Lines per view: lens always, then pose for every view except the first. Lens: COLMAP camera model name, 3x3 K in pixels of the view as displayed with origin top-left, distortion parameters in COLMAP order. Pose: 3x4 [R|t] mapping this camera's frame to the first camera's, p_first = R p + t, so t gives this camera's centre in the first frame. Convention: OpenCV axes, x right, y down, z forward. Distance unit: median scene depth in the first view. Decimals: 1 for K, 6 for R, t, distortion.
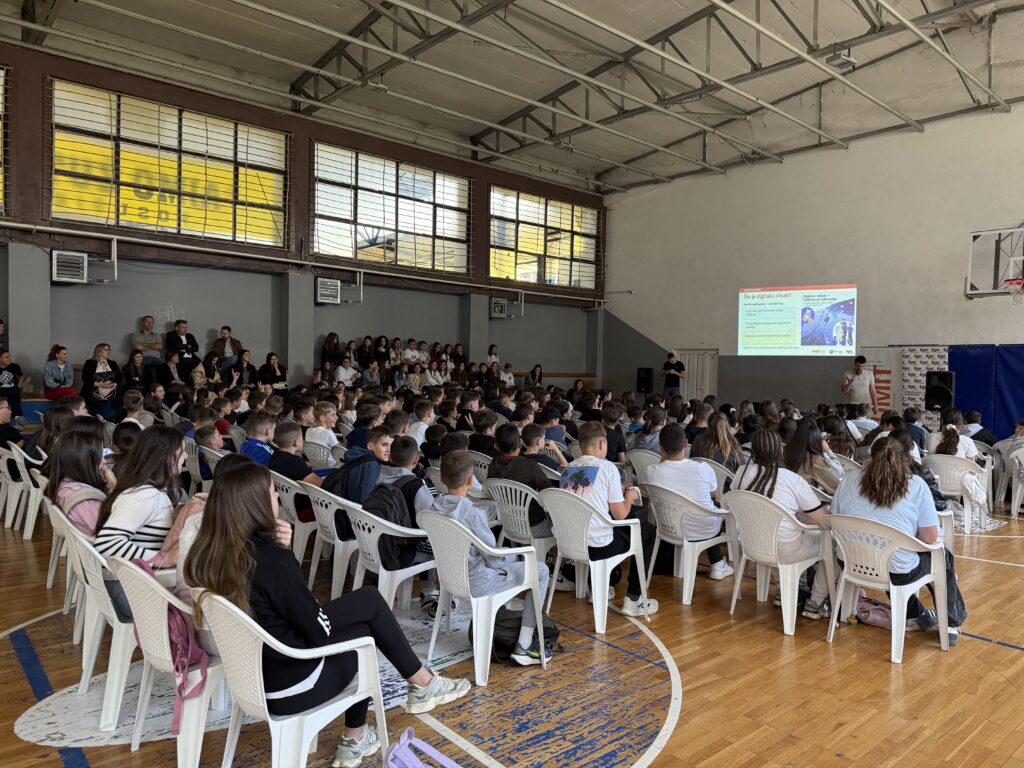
lens RADIAL K [[715.8, 0, 514.1], [0, 715.8, 386.8], [0, 0, 1]] dist [0.111527, -0.144607]
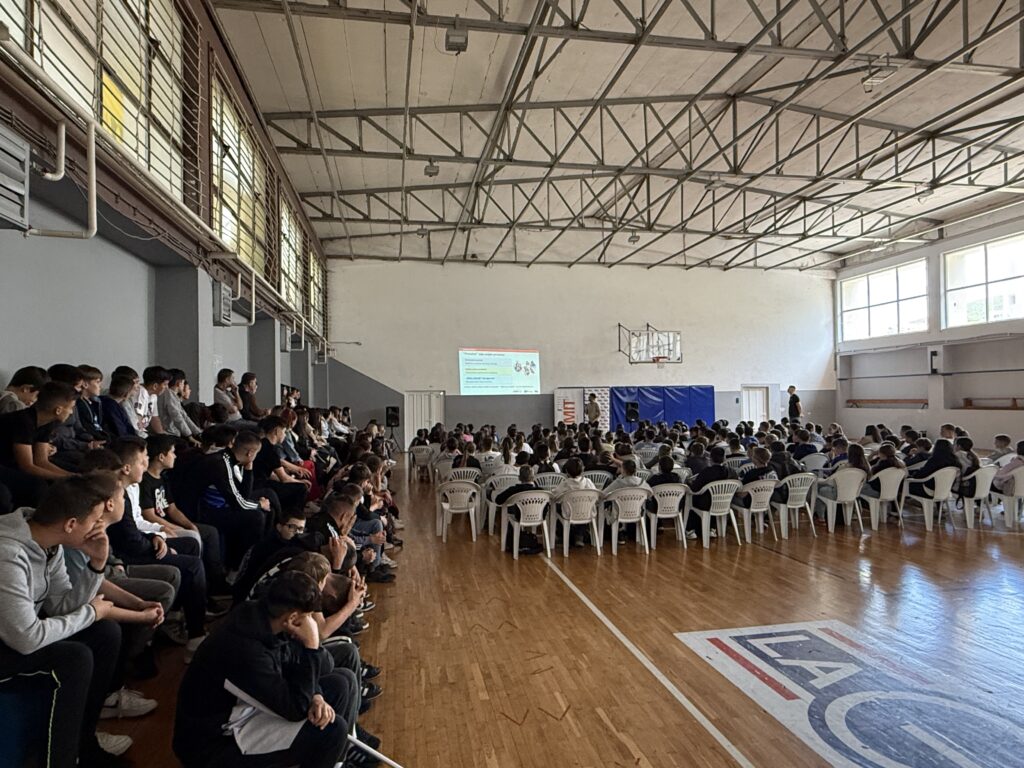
lens RADIAL K [[635.5, 0, 509.3], [0, 635.5, 389.7], [0, 0, 1]] dist [0.001035, 0.000005]
pose [[0.513200, -0.013753, 0.858159, -0.758324], [0.052336, 0.998512, -0.015295, -0.031968], [-0.856672, 0.052762, 0.513157, 0.304267]]
